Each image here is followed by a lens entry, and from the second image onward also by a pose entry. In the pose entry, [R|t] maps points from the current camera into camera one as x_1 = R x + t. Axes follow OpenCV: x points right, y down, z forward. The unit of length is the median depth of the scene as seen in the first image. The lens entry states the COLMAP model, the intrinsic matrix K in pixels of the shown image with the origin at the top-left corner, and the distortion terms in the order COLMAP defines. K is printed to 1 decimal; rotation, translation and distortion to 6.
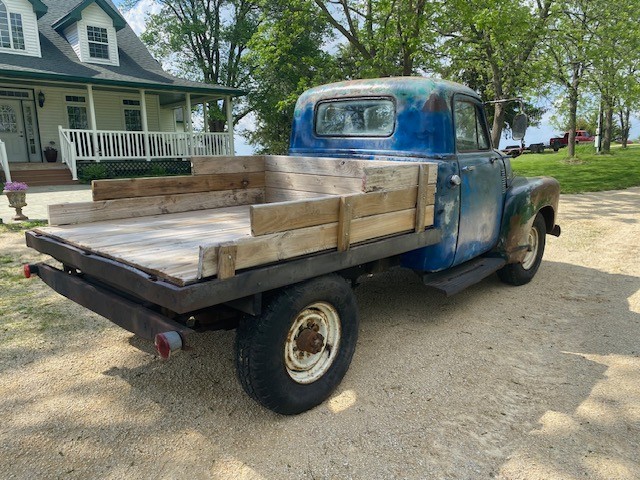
lens RADIAL K [[480.6, 0, 319.2], [0, 480.6, 239.2], [0, 0, 1]] dist [0.052193, -0.061842]
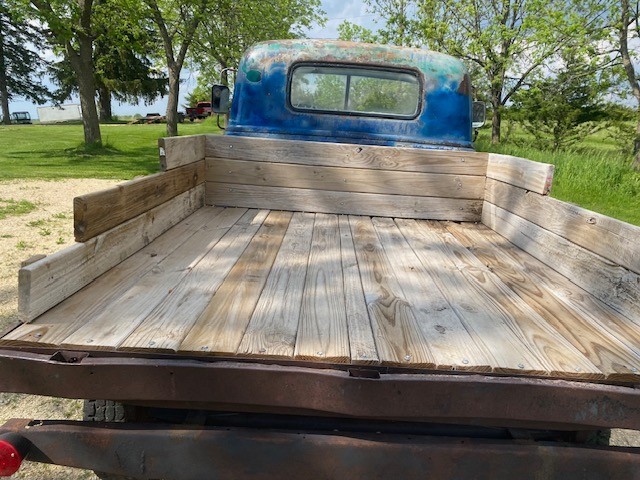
lens RADIAL K [[488.1, 0, 320.0], [0, 488.1, 237.4], [0, 0, 1]] dist [0.045938, -0.052354]
pose [[0.736185, -0.118531, 0.666320, -0.112026], [0.078292, 0.992849, 0.090116, -0.019982], [-0.672236, -0.014174, 0.740201, 0.096247]]
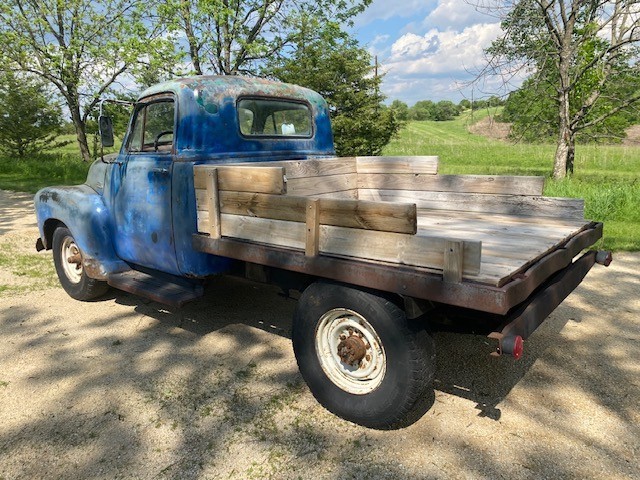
lens RADIAL K [[488.1, 0, 320.0], [0, 488.1, 237.4], [0, 0, 1]] dist [0.045938, -0.052354]
pose [[-0.060360, -0.193005, 0.979339, -0.202585], [0.219768, 0.954483, 0.201651, -0.043388], [-0.973683, 0.227399, -0.015197, 0.210316]]
